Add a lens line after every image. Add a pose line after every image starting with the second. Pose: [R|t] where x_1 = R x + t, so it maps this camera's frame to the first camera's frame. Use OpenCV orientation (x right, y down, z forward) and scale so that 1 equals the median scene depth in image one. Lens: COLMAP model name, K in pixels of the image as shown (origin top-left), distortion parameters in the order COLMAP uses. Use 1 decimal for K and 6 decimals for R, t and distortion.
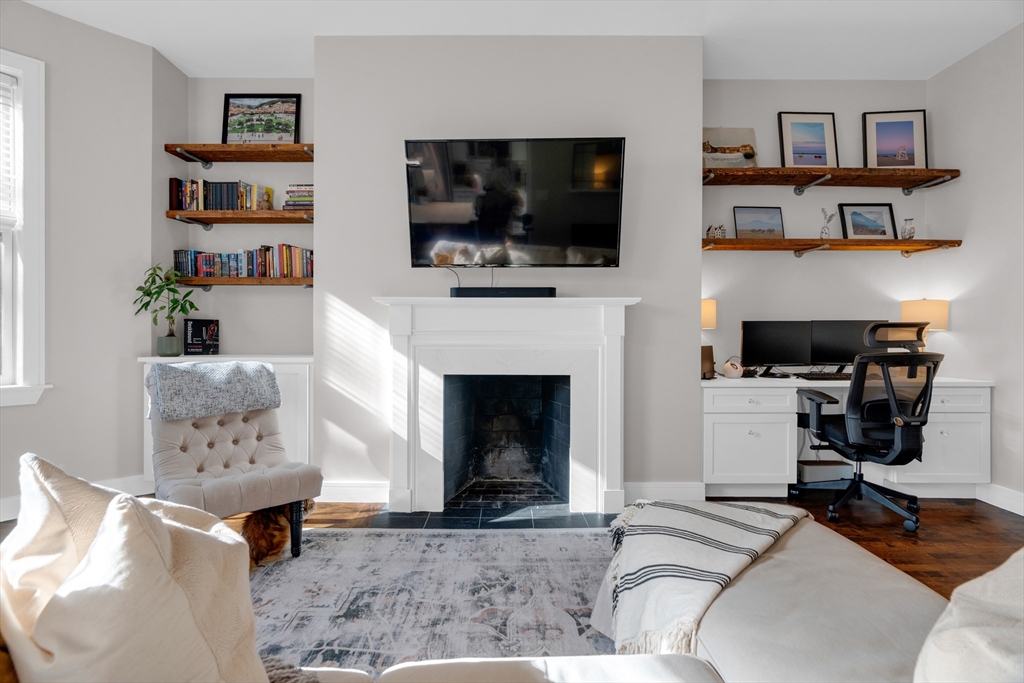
lens RADIAL K [[466.4, 0, 509.4], [0, 466.4, 336.5], [0, 0, 1]] dist [-0.009917, 0.004034]
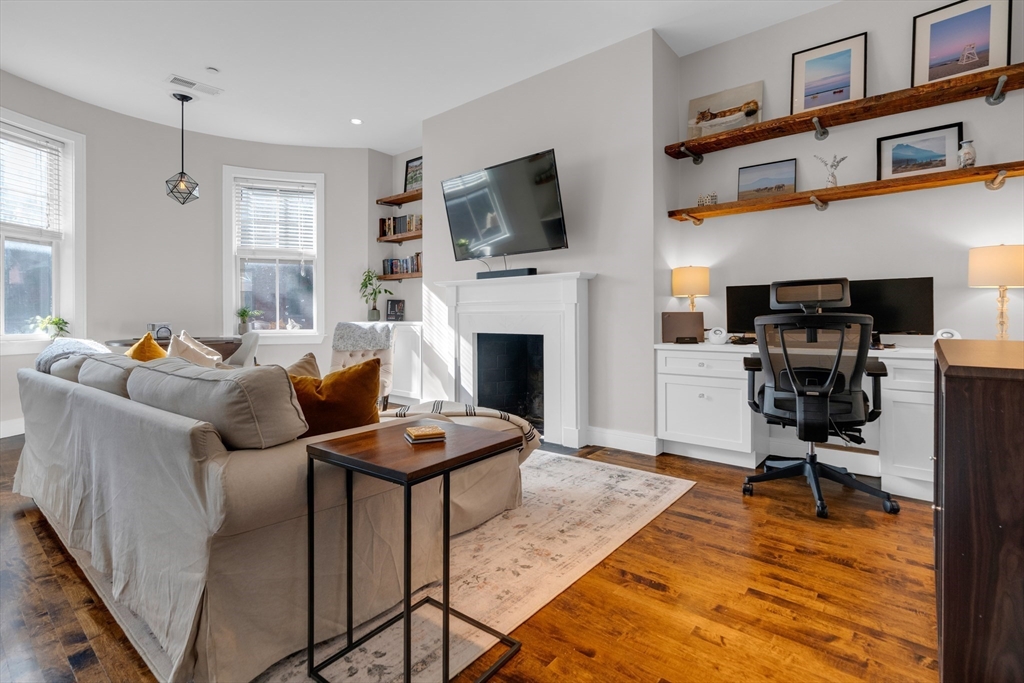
lens RADIAL K [[487.8, 0, 511.5], [0, 487.8, 319.0], [0, 0, 1]] dist [-0.008462, 0.002954]
pose [[0.768092, -0.002202, -0.640335, 0.816020], [0.003807, 0.999992, 0.001128, 0.032770], [0.640328, -0.003304, 0.768095, -0.086038]]
